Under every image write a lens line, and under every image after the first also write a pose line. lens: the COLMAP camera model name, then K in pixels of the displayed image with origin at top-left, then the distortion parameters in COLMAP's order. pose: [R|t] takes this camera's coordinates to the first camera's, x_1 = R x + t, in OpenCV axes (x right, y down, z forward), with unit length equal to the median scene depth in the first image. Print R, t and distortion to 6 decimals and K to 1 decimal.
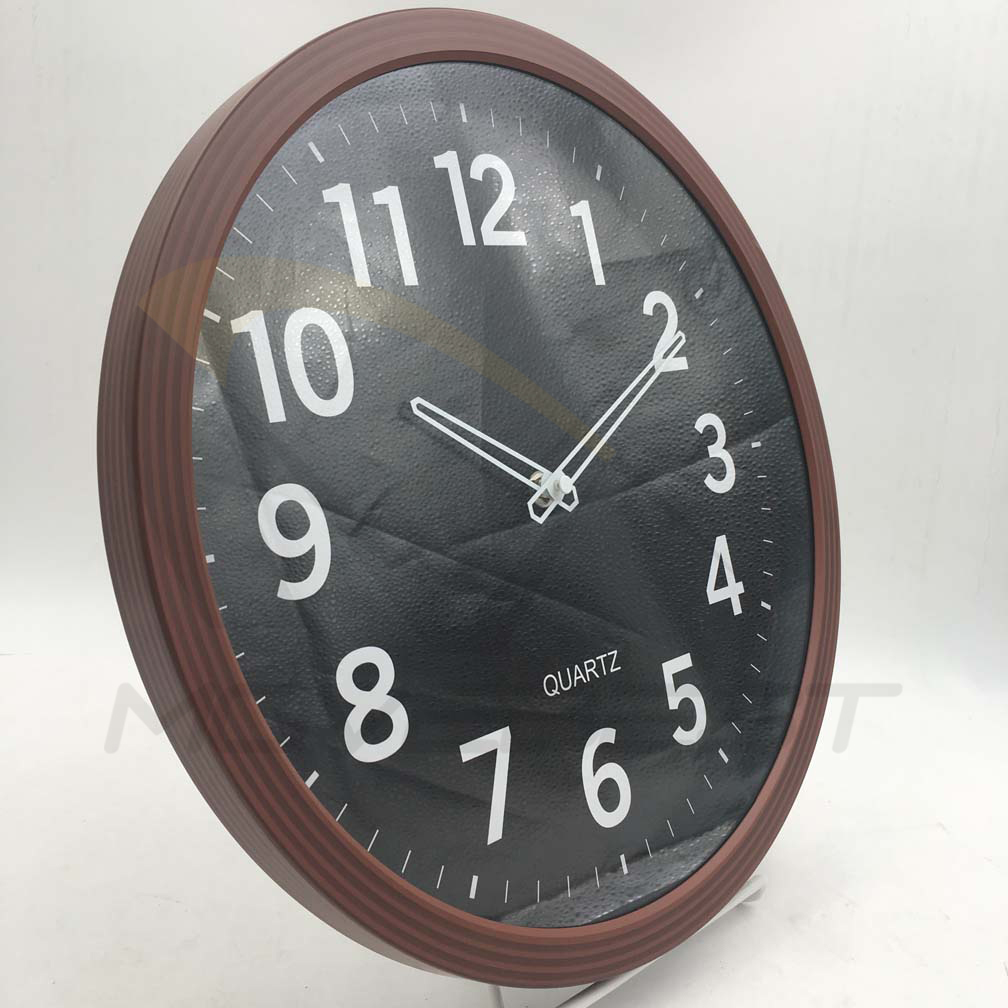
lens RADIAL K [[1161.0, 0, 501.9], [0, 1161.0, 500.6], [0, 0, 1]] dist [0.037901, 0.000000]
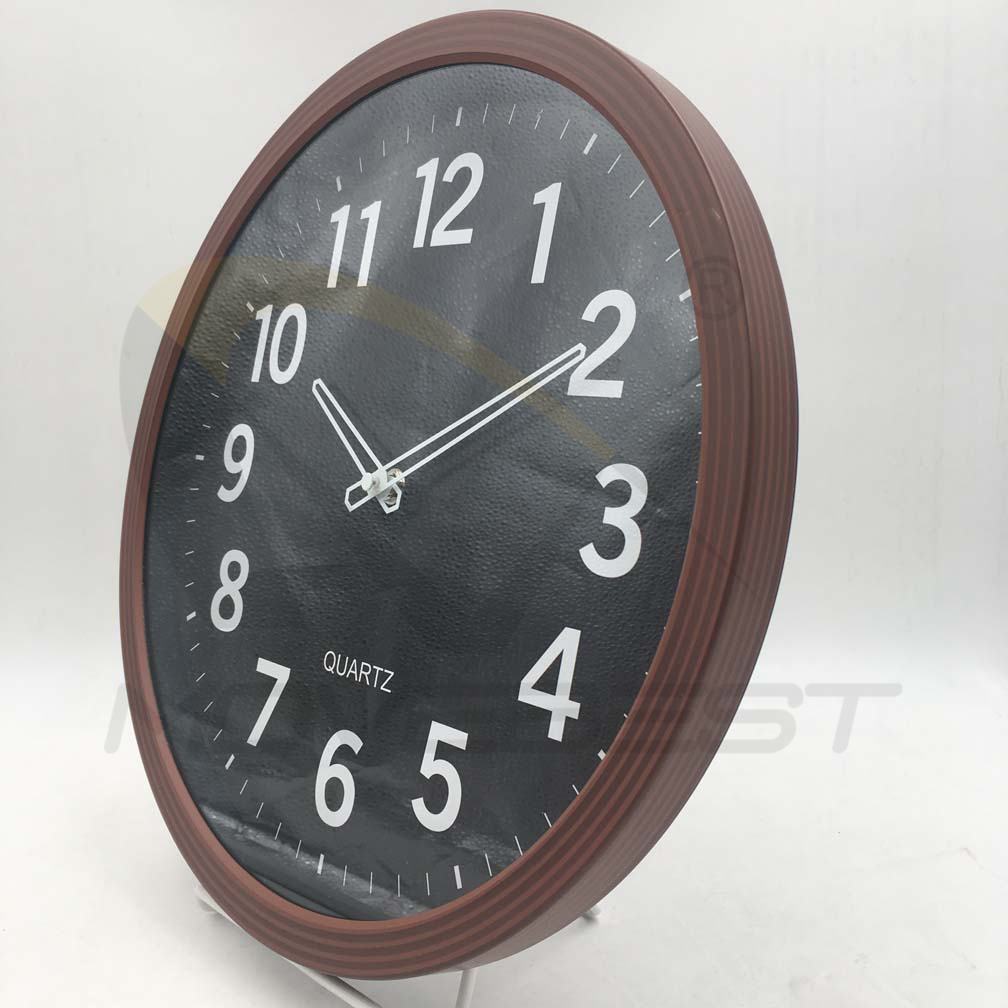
lens RADIAL K [[1161.0, 0, 501.5], [0, 1161.0, 506.3], [0, 0, 1]] dist [0.037901, 0.000000]
pose [[-0.025421, 0.175454, -0.984159, 1.034313], [-0.181375, 0.967329, 0.177138, -0.190191], [0.983085, 0.183004, 0.007232, 1.093726]]
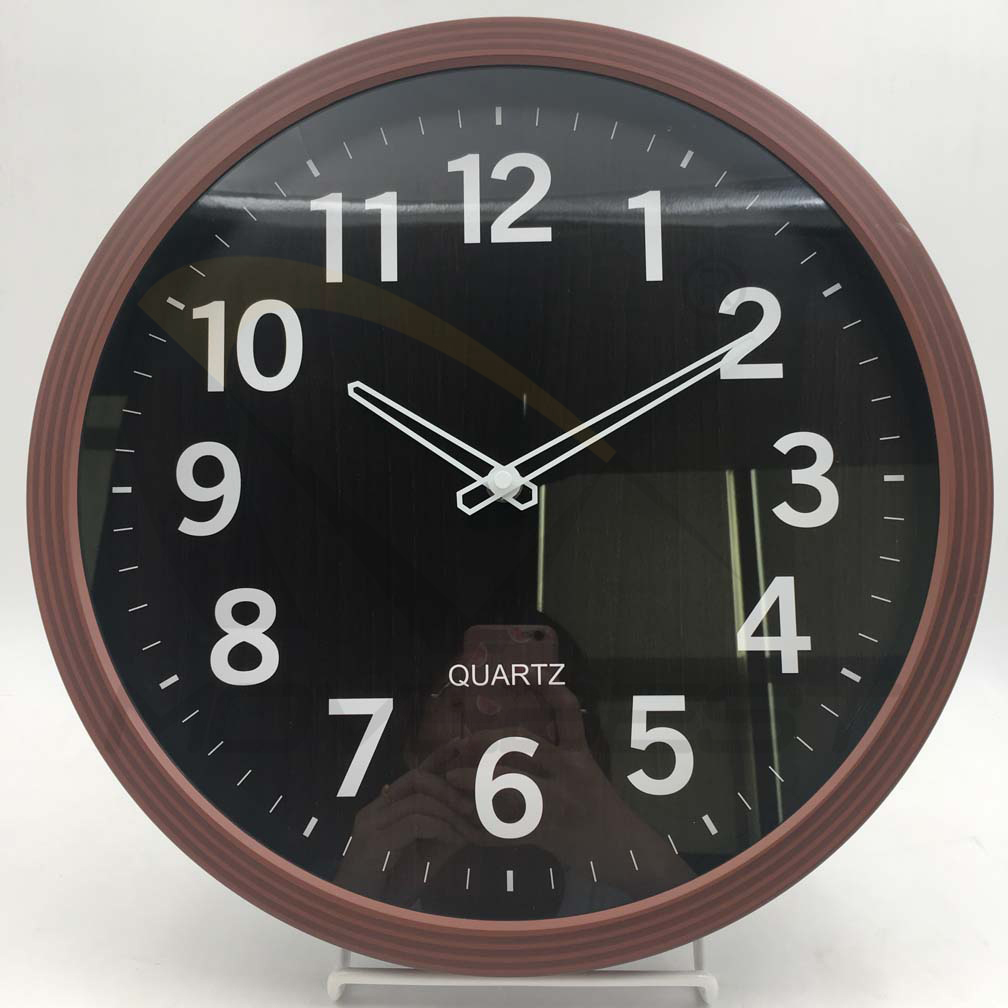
lens RADIAL K [[1161.0, 0, 507.6], [0, 1161.0, 503.7], [0, 0, 1]] dist [0.037901, 0.000000]
pose [[0.685680, 0.118202, -0.718242, 0.758221], [-0.133553, 0.990406, 0.035494, -0.029027], [0.715546, 0.071586, 0.694888, 0.311880]]
